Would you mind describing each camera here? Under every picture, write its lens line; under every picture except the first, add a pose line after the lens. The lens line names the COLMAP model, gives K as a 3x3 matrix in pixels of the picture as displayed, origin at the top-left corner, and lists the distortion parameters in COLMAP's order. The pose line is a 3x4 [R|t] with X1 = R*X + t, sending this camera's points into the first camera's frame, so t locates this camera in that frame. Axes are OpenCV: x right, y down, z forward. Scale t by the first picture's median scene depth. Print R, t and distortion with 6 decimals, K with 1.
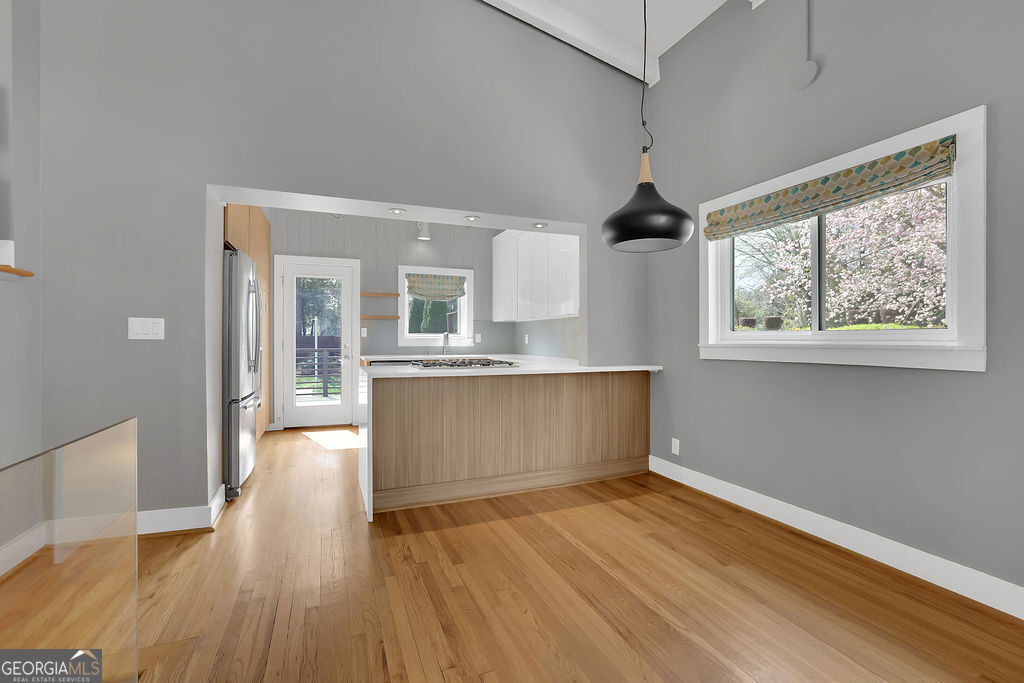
lens RADIAL K [[463.0, 0, 512.0], [0, 463.0, 341.5], [0, 0, 1]] dist [-0.000367, 0.000121]
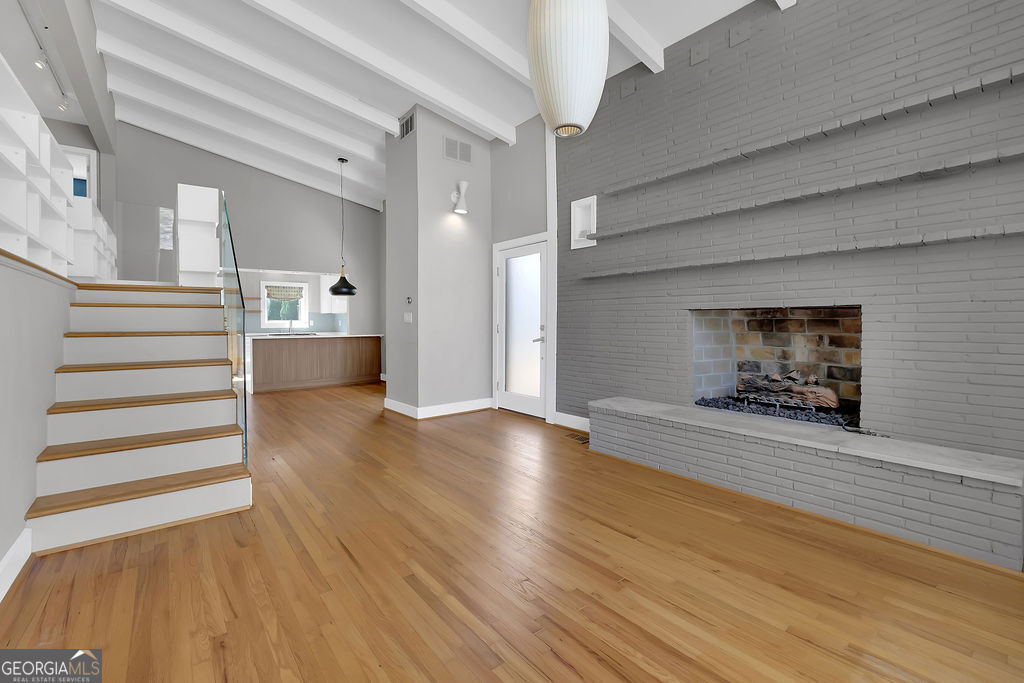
lens RADIAL K [[458.1, 0, 508.8], [0, 458.1, 328.7], [0, 0, 1]] dist [-0.022203, 0.000286]
pose [[0.964467, -0.004325, 0.264167, 0.202275], [0.003033, 0.999981, 0.005297, 0.007969], [-0.264185, -0.004307, 0.964463, -0.900163]]
